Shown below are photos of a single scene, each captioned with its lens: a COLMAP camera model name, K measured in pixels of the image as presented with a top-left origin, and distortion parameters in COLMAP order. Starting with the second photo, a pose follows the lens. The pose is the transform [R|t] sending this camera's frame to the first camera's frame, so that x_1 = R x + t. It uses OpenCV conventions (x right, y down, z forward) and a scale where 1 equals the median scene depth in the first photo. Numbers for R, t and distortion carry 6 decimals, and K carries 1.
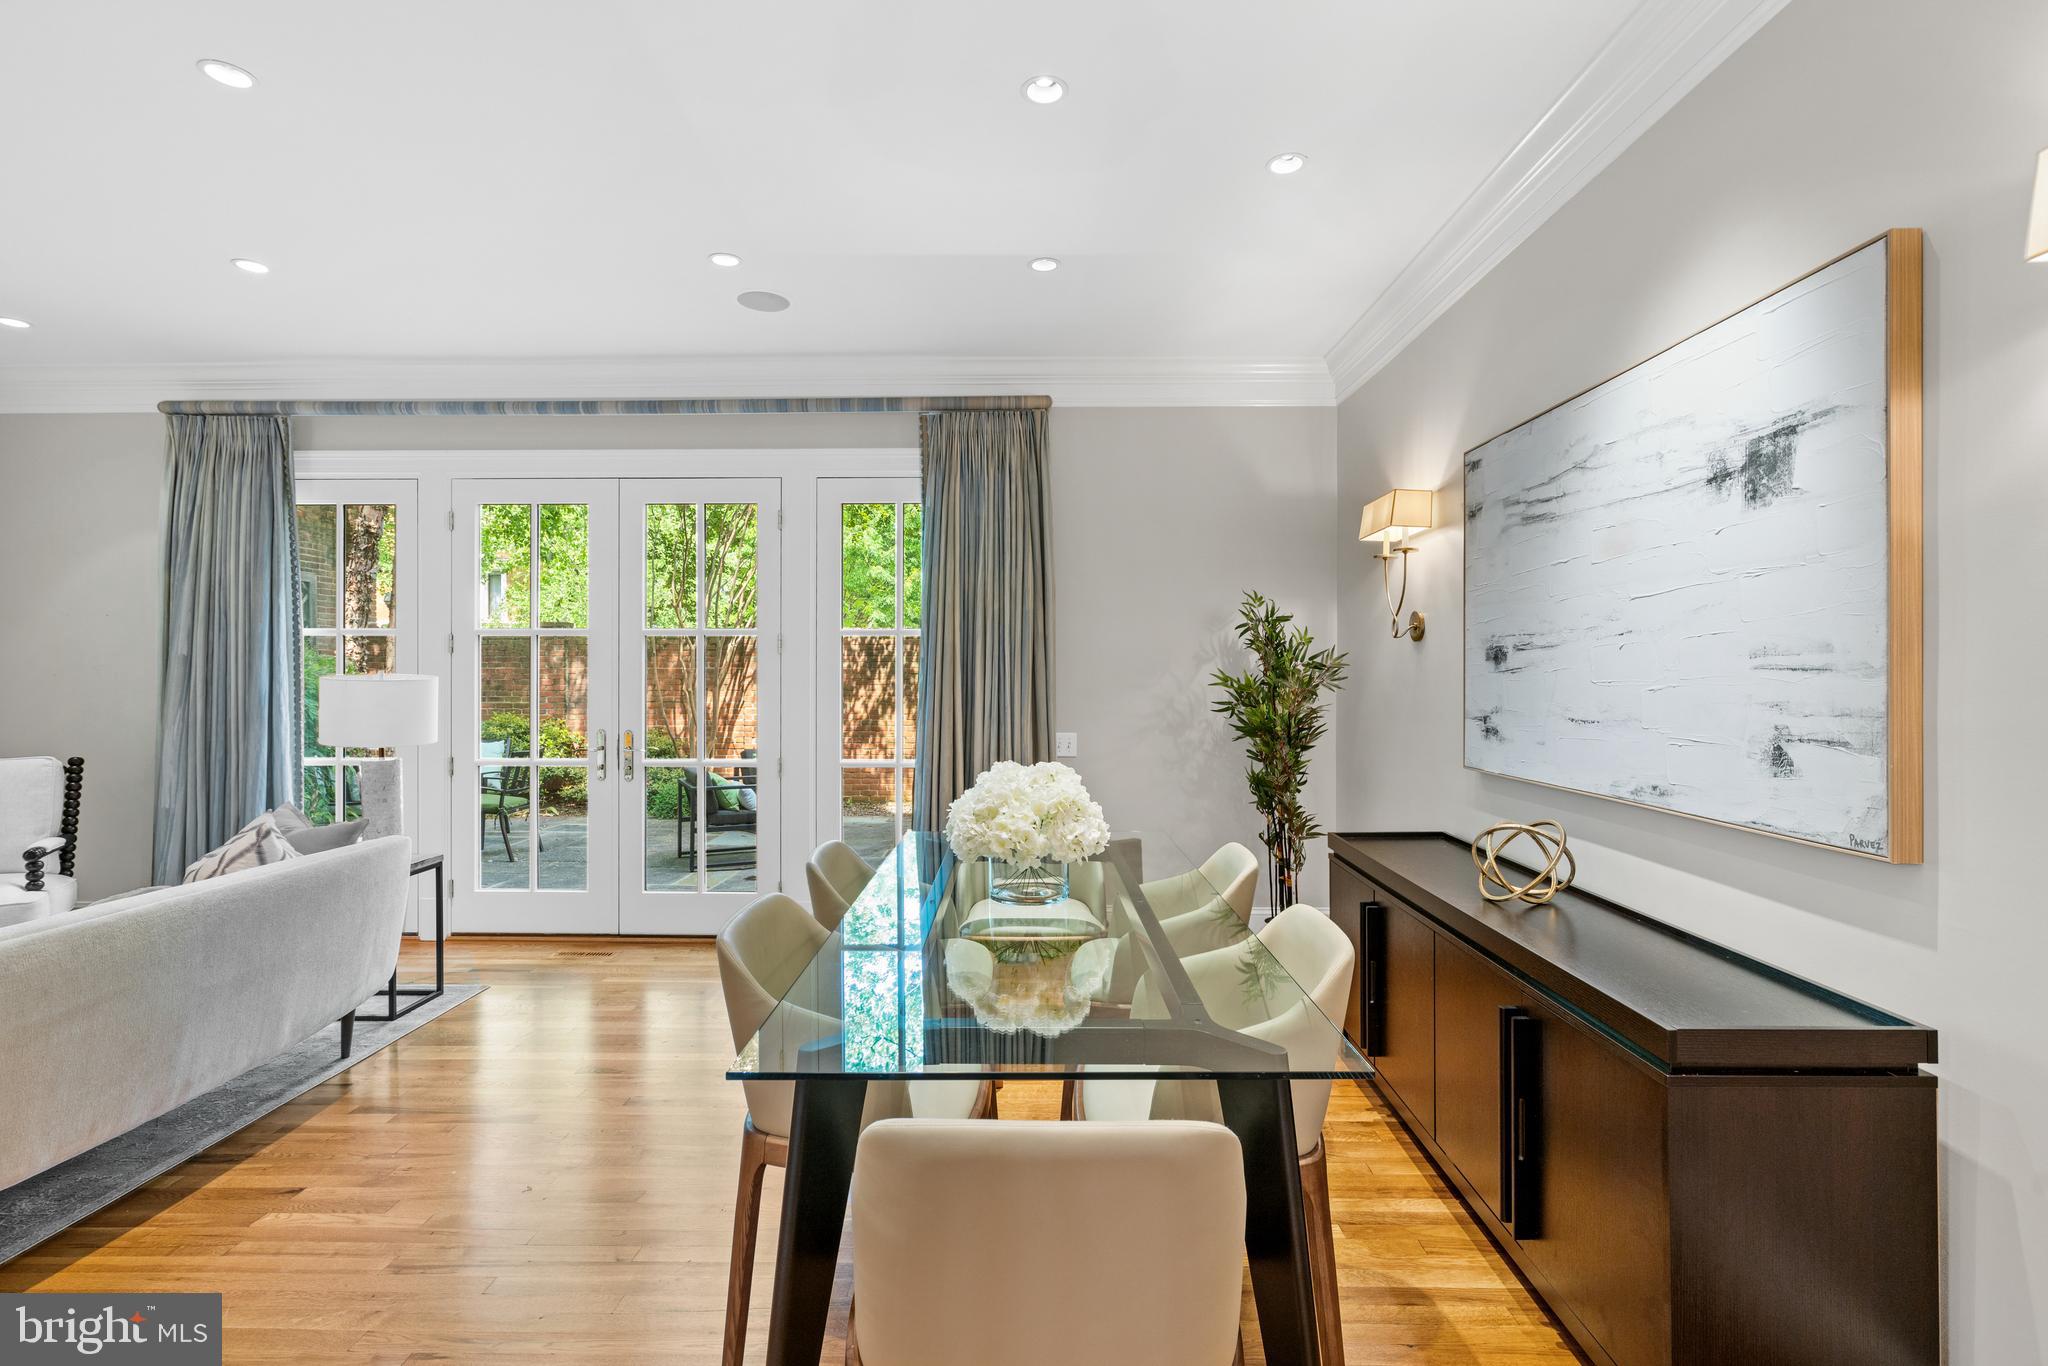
lens RADIAL K [[929.0, 0, 1043.2], [0, 929.0, 672.2], [0, 0, 1]] dist [-0.001432, 0.000717]
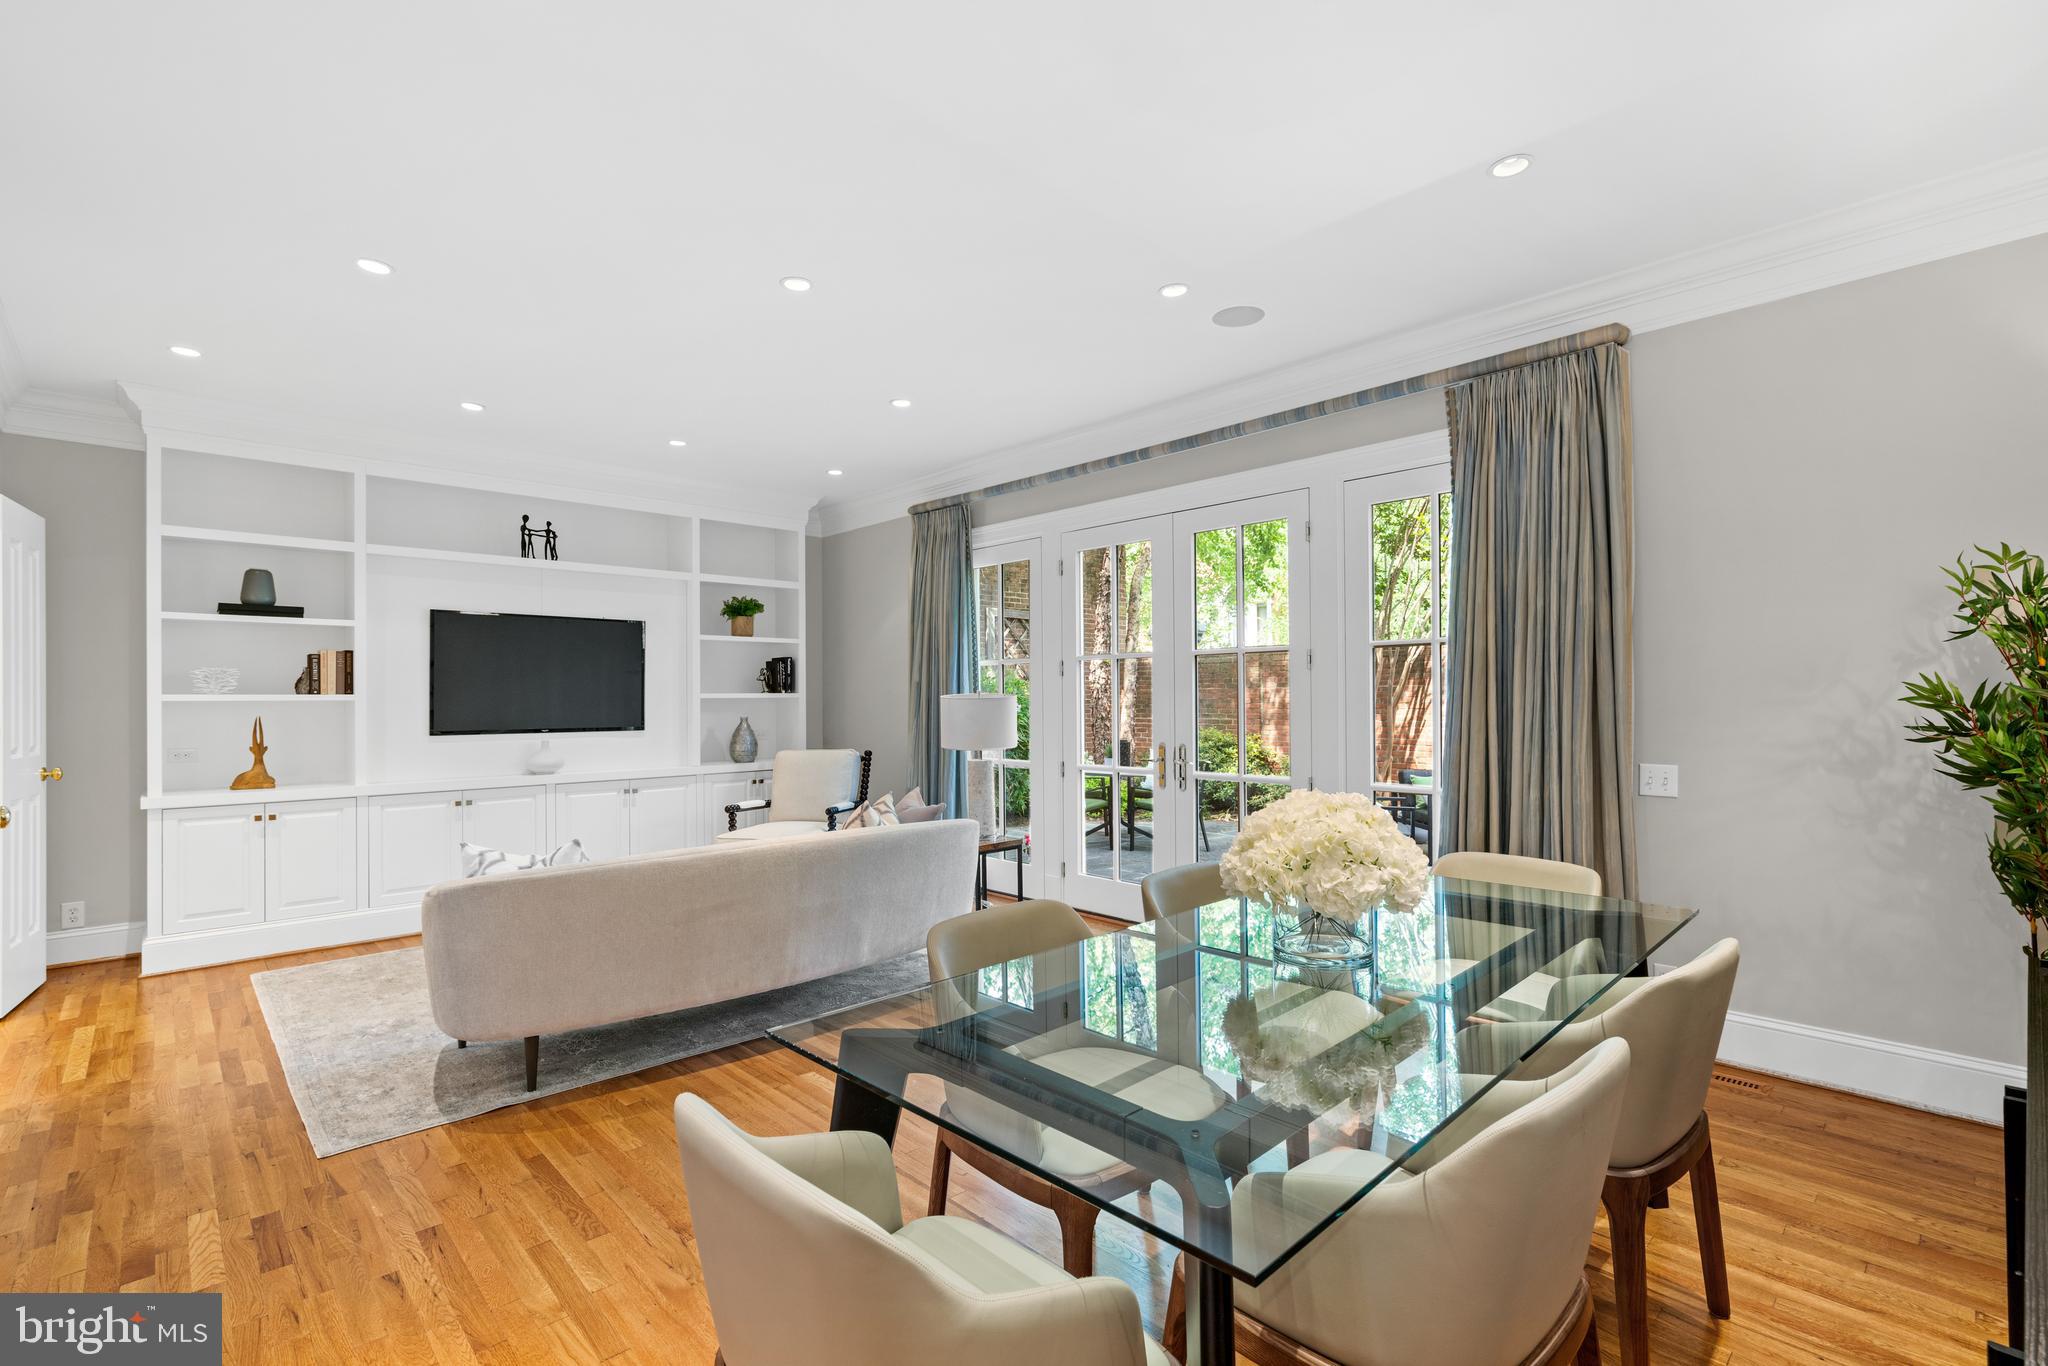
lens RADIAL K [[929.0, 0, 1044.4], [0, 929.0, 691.2], [0, 0, 1]] dist [-0.001432, 0.000717]
pose [[0.702180, -0.010839, -0.711917, 0.218743], [0.010928, 0.999930, -0.004445, 0.003945], [0.711916, -0.004658, 0.702250, 0.125791]]
